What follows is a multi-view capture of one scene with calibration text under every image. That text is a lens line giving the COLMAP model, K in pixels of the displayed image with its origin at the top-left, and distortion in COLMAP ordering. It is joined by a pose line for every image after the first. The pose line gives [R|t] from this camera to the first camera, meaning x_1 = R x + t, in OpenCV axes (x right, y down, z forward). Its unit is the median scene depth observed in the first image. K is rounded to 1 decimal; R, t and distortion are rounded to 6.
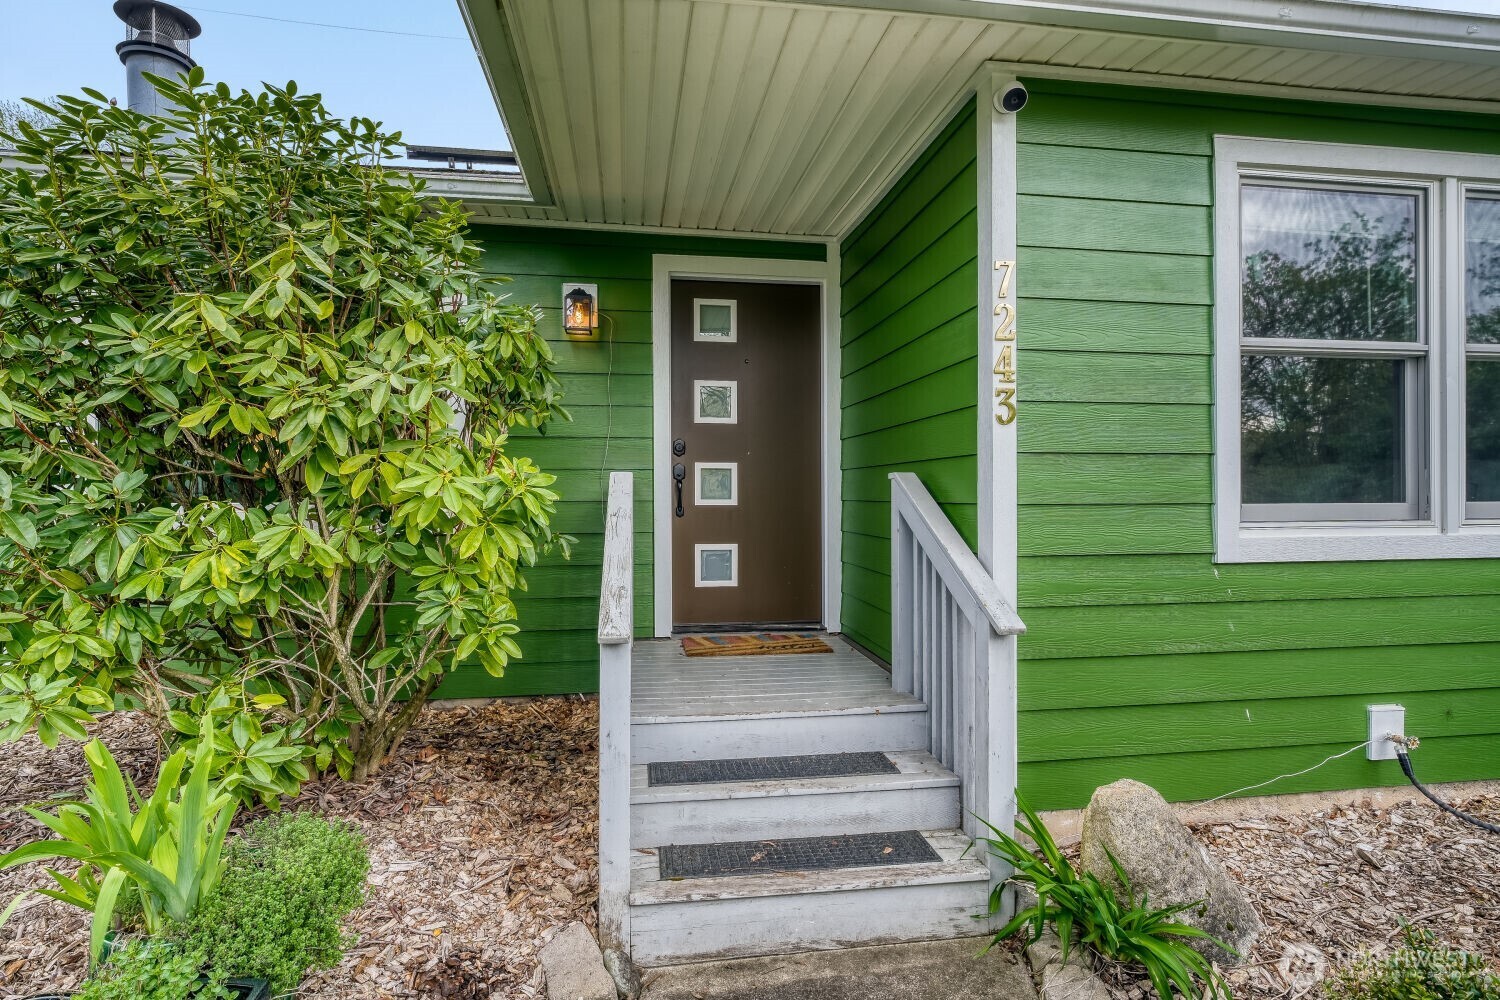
lens RADIAL K [[823.6, 0, 750.0], [0, 823.6, 500.0], [0, 0, 1]] dist [-0.001750, -0.000128]
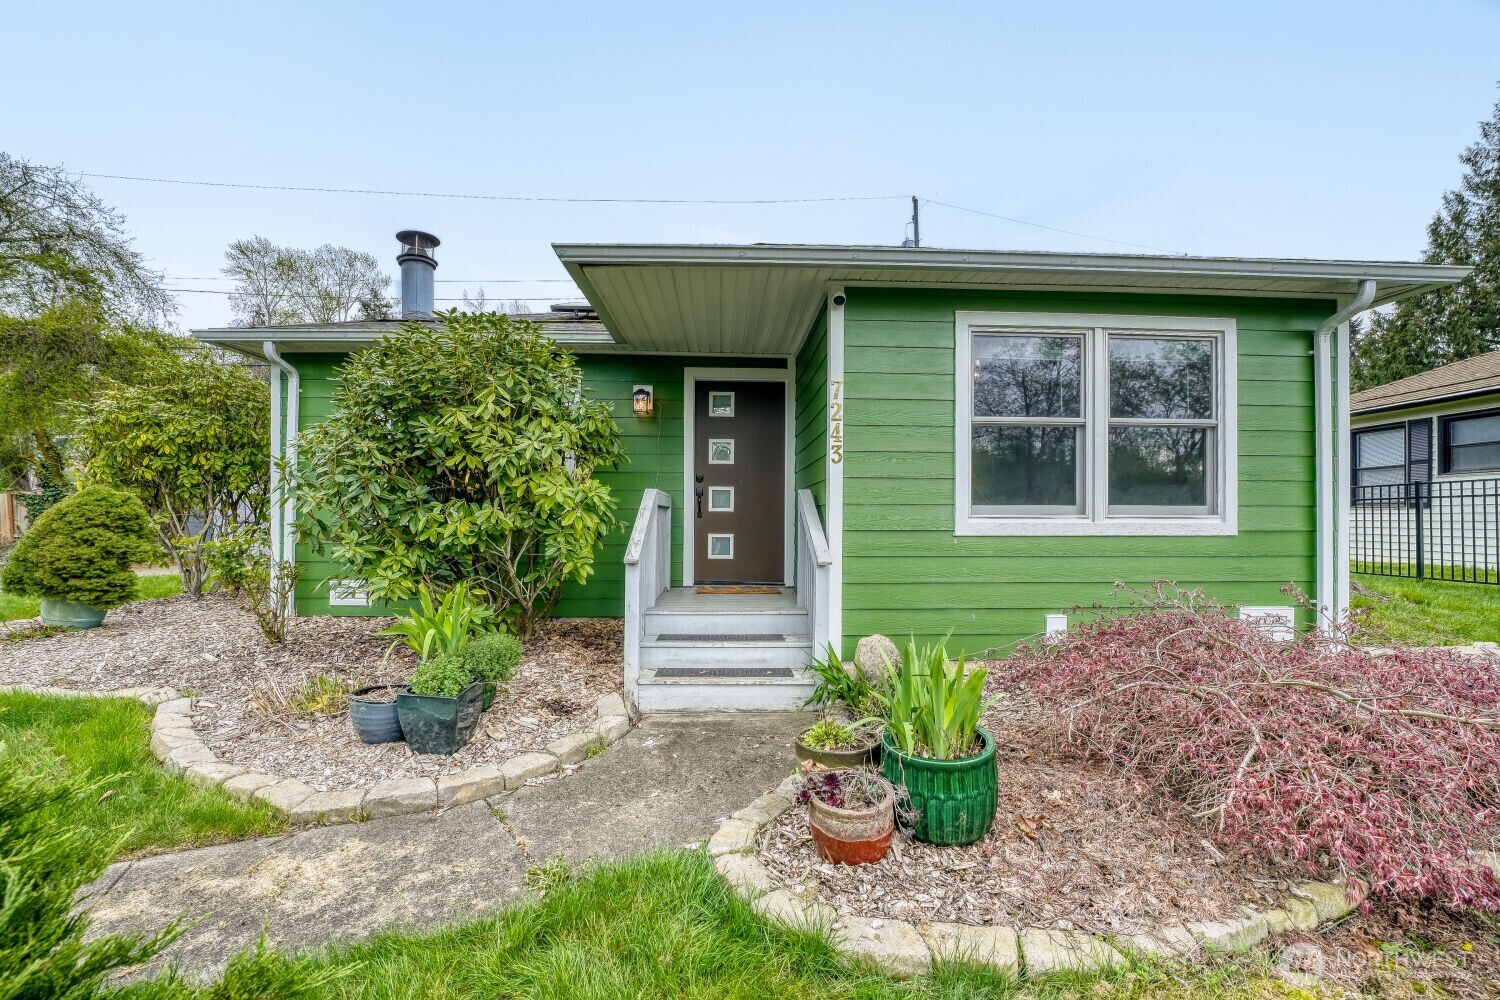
lens RADIAL K [[623.2, 0, 753.1], [0, 623.2, 512.3], [0, 0, 1]] dist [-0.018479, -0.000232]
pose [[0.995925, 0.003281, -0.090128, 0.267021], [-0.004852, 0.999840, -0.017208, 0.056764], [0.090057, 0.017575, 0.995782, -0.542496]]
